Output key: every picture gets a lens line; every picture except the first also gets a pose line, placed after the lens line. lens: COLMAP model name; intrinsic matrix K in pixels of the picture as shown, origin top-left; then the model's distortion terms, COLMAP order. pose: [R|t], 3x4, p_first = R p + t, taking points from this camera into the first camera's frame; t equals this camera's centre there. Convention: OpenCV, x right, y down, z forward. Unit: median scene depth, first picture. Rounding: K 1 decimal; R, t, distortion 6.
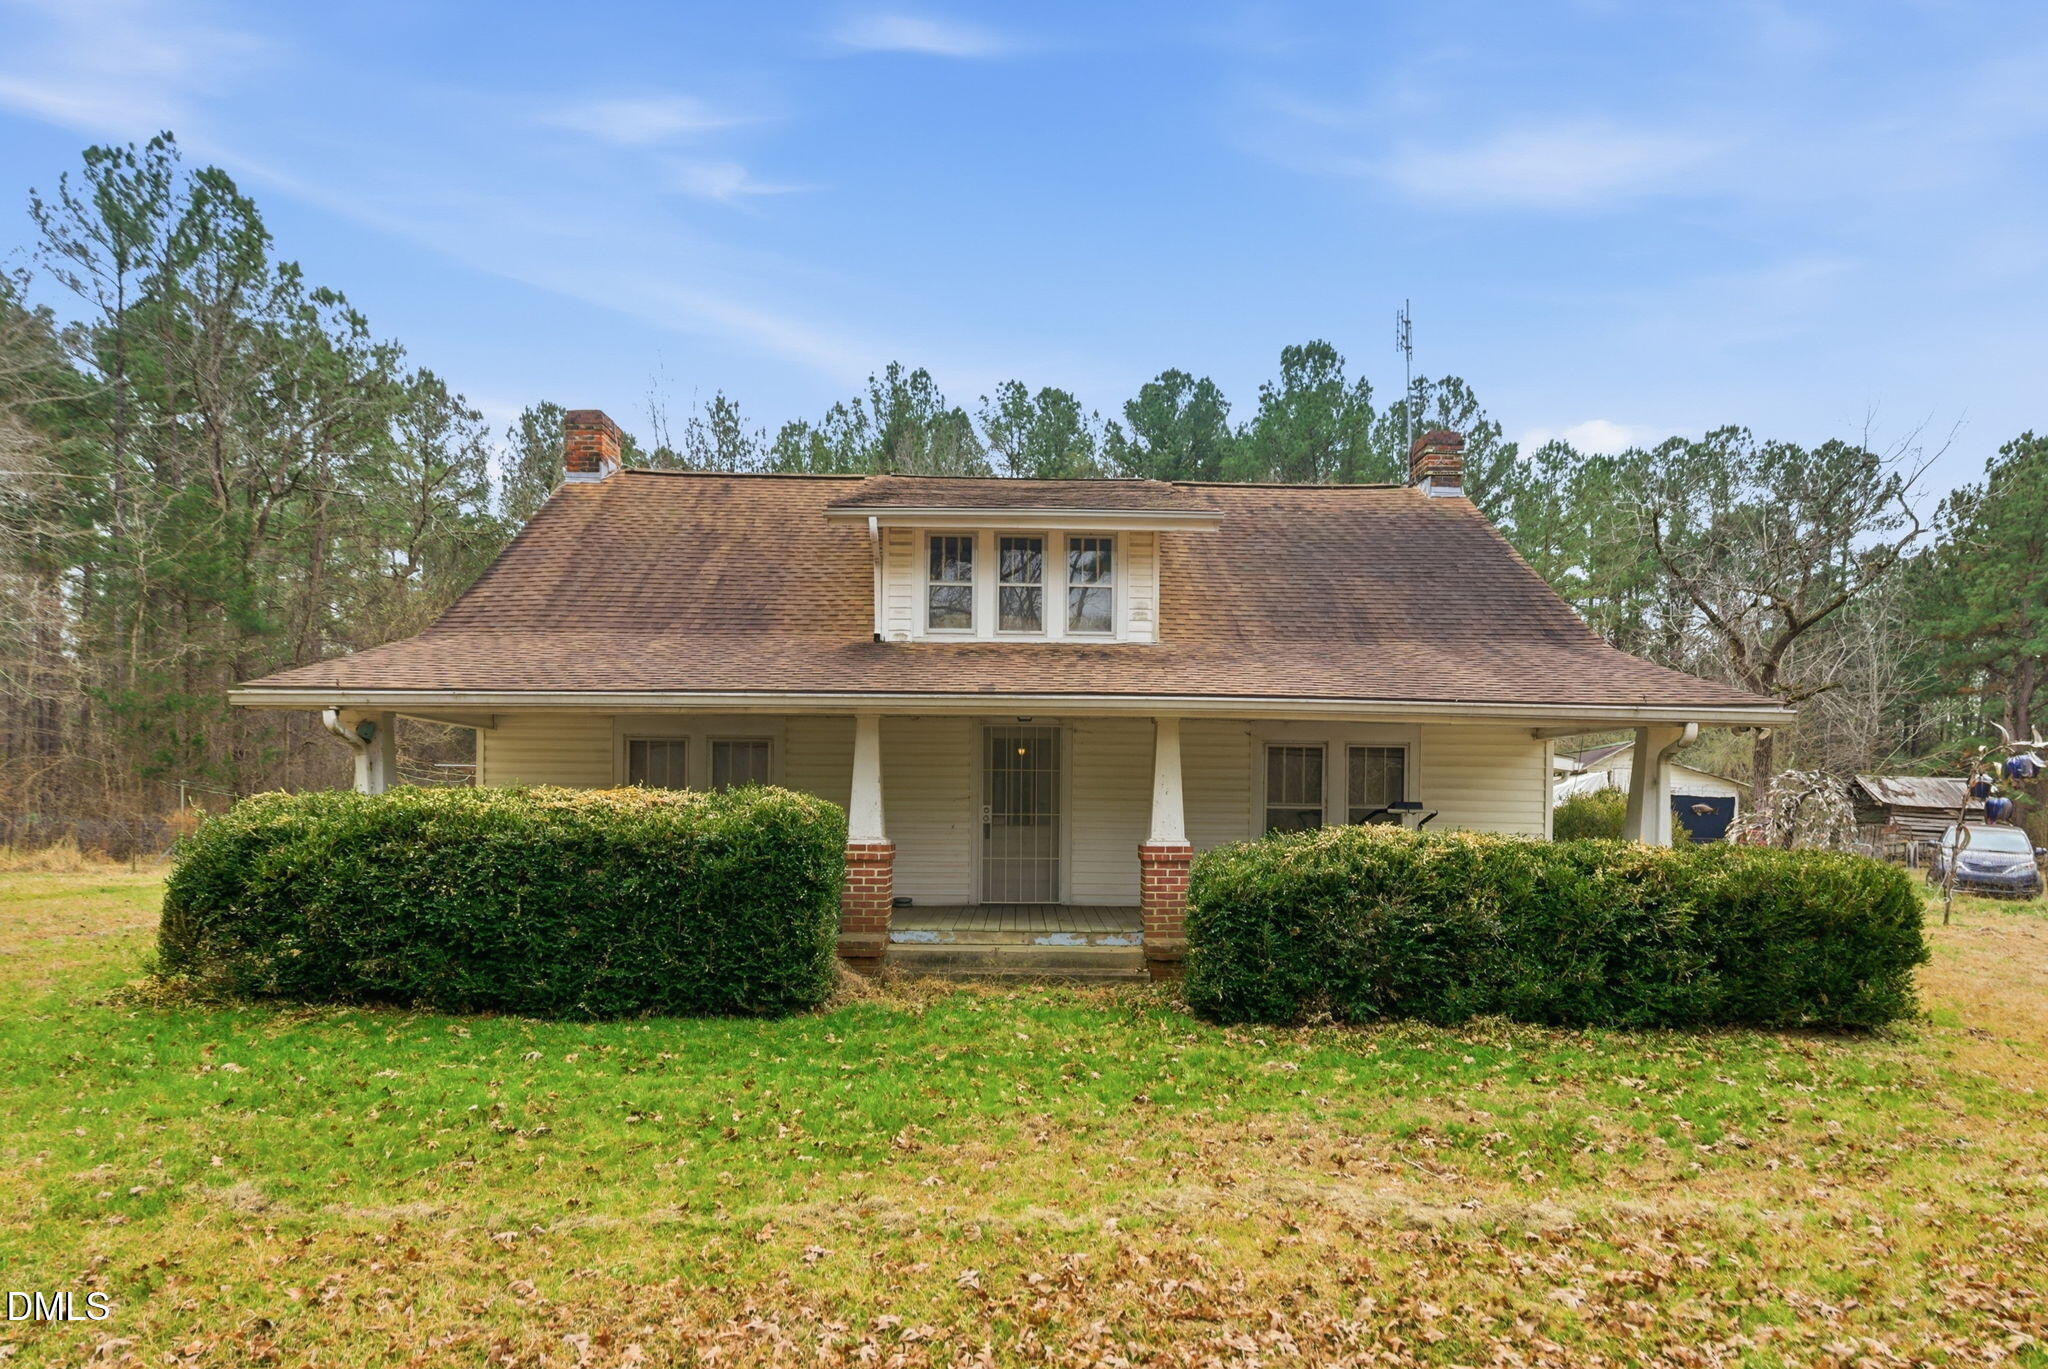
lens RADIAL K [[1220.4, 0, 1019.6], [0, 1220.4, 804.2], [0, 0, 1]] dist [0.005169, 0.002106]
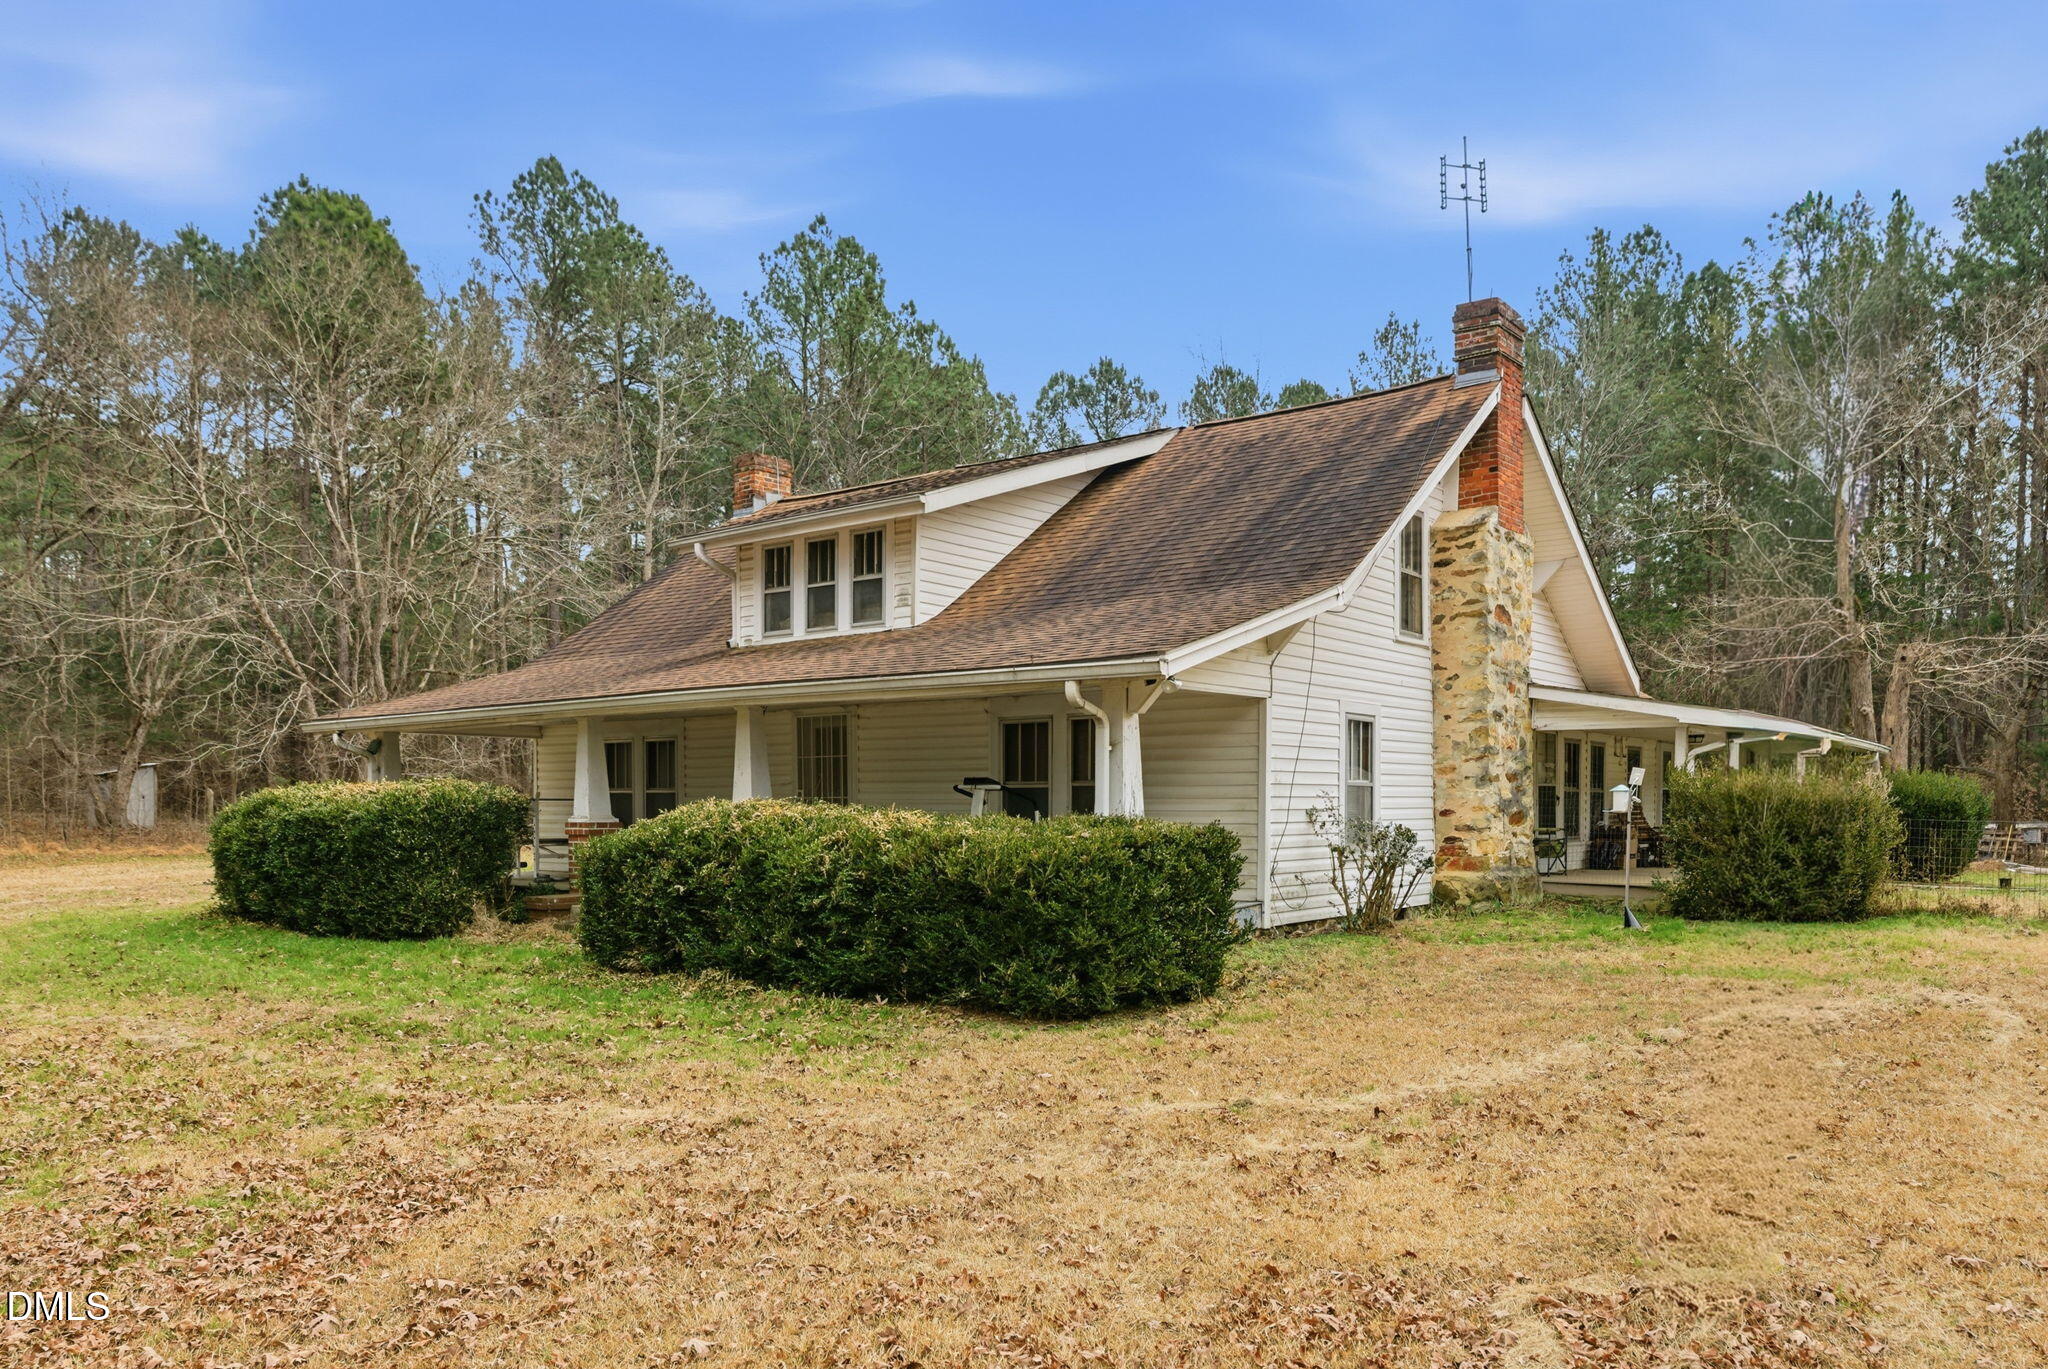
lens RADIAL K [[1457.0, 0, 1030.4], [0, 1457.0, 921.9], [0, 0, 1]] dist [-0.056403, 0.042791]
pose [[0.773070, 0.039547, -0.633087, 0.968592], [0.014903, 0.996647, 0.080456, 0.017808], [0.634146, -0.071633, 0.769888, 0.106466]]
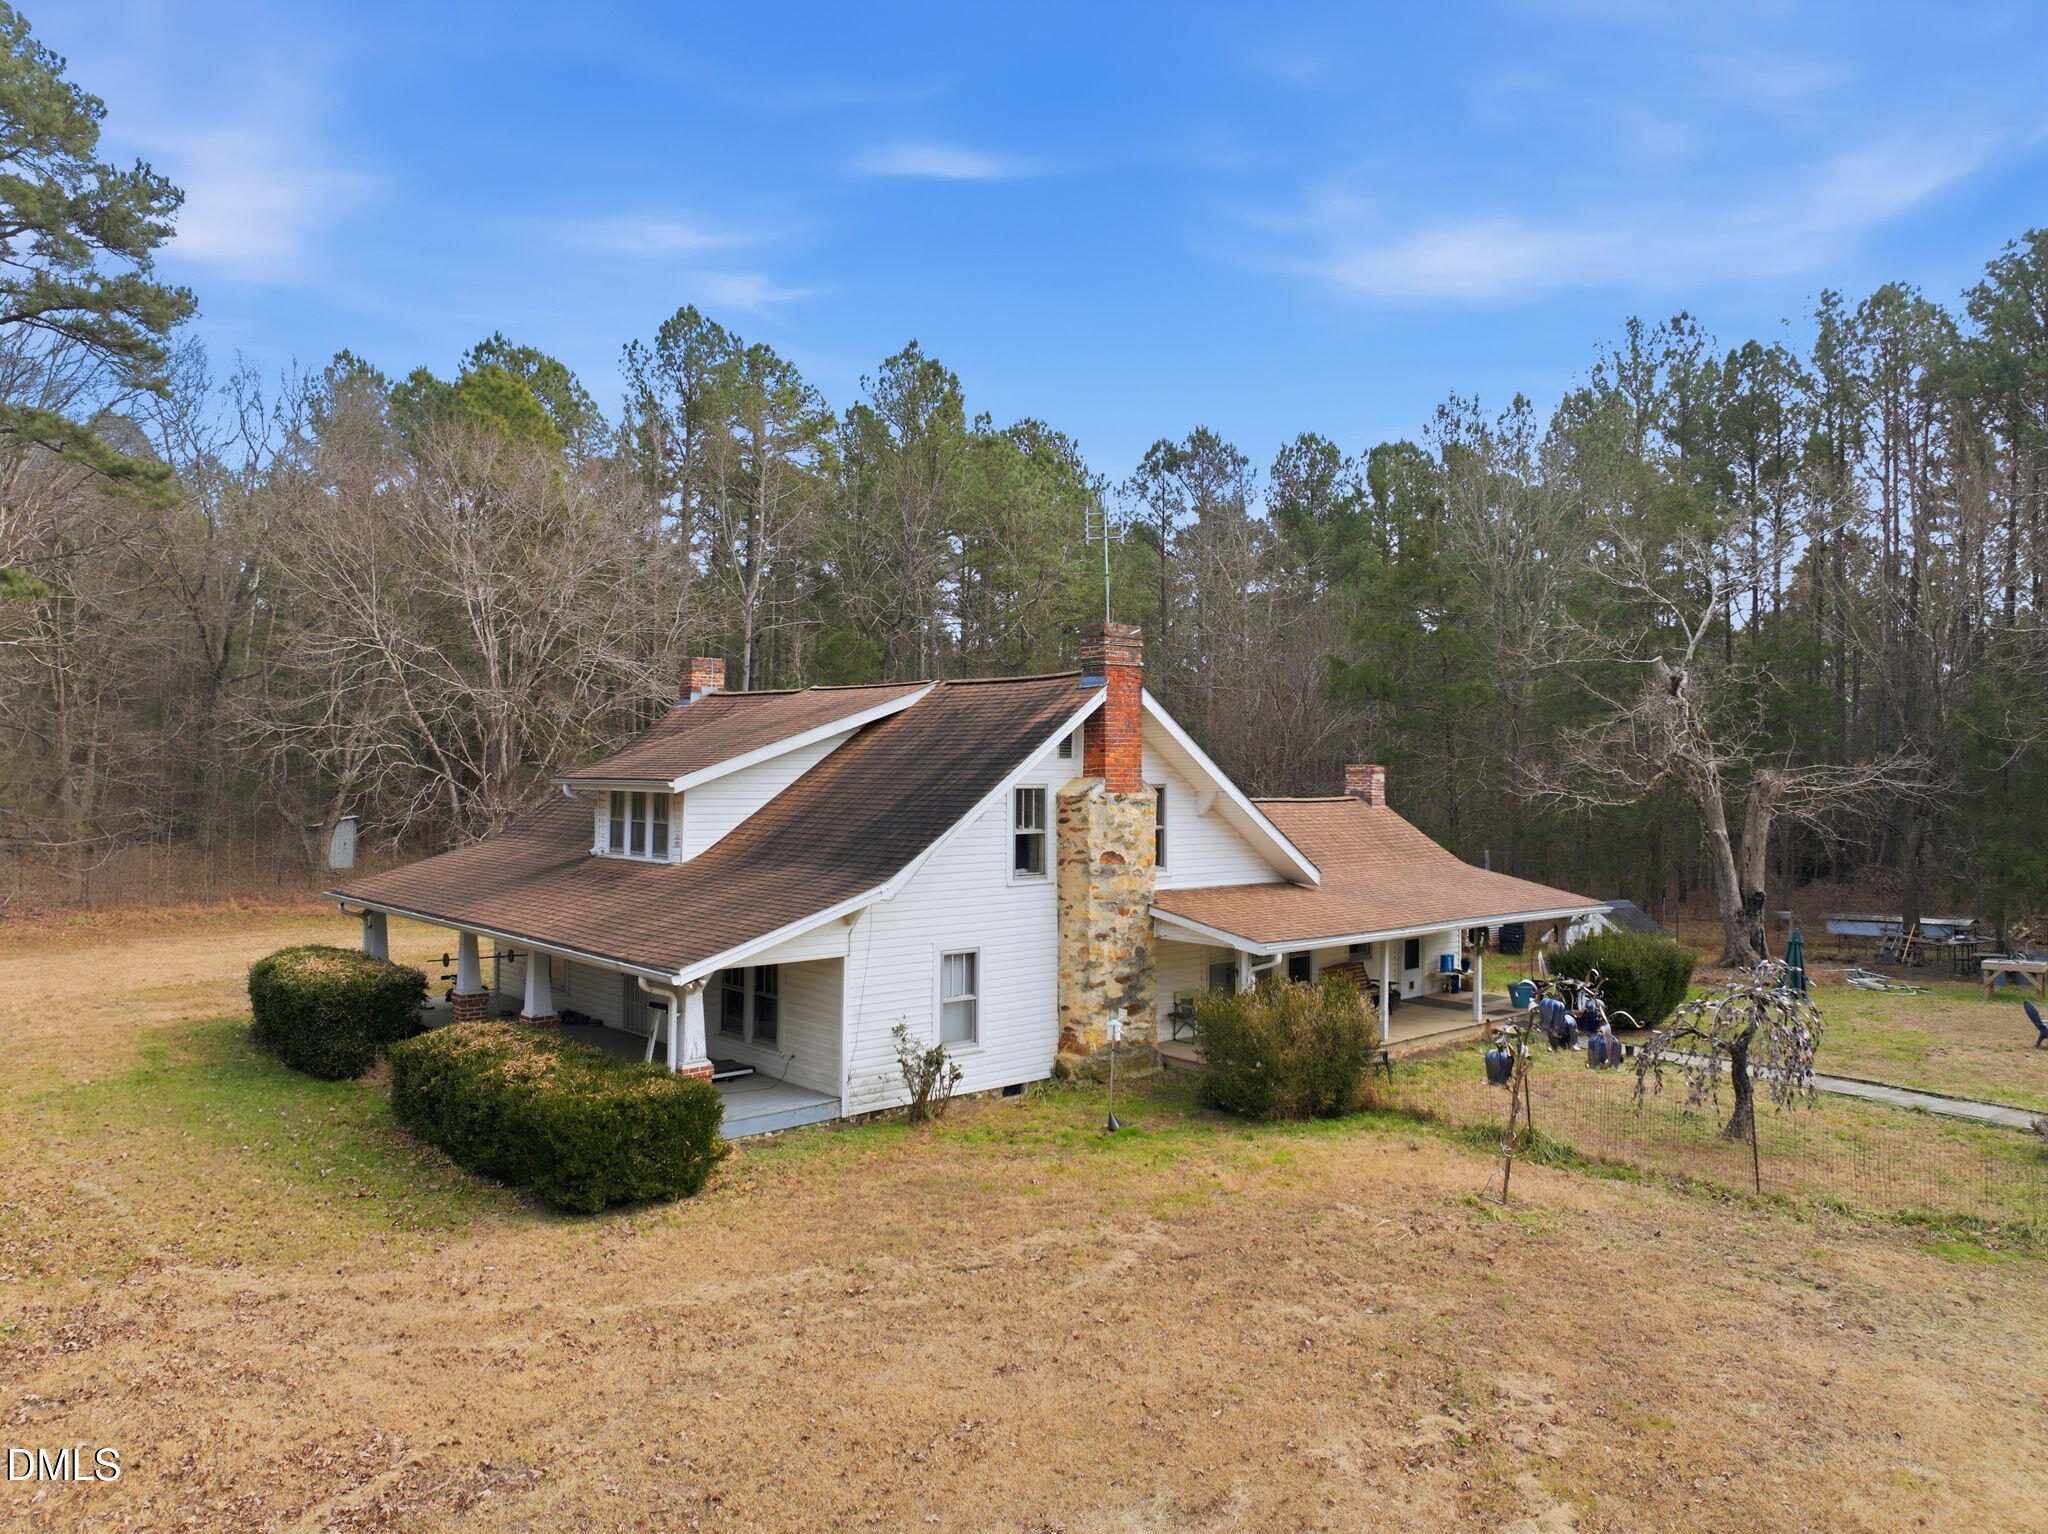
lens RADIAL K [[1456.3, 0, 1058.9], [0, 1456.3, 762.2], [0, 0, 1]] dist [-0.058897, -0.001498]
pose [[0.662780, -0.002223, -0.748811, 1.688900], [0.003903, 0.999992, 0.000486, -0.252006], [0.748804, -0.003244, 0.662784, 0.201312]]
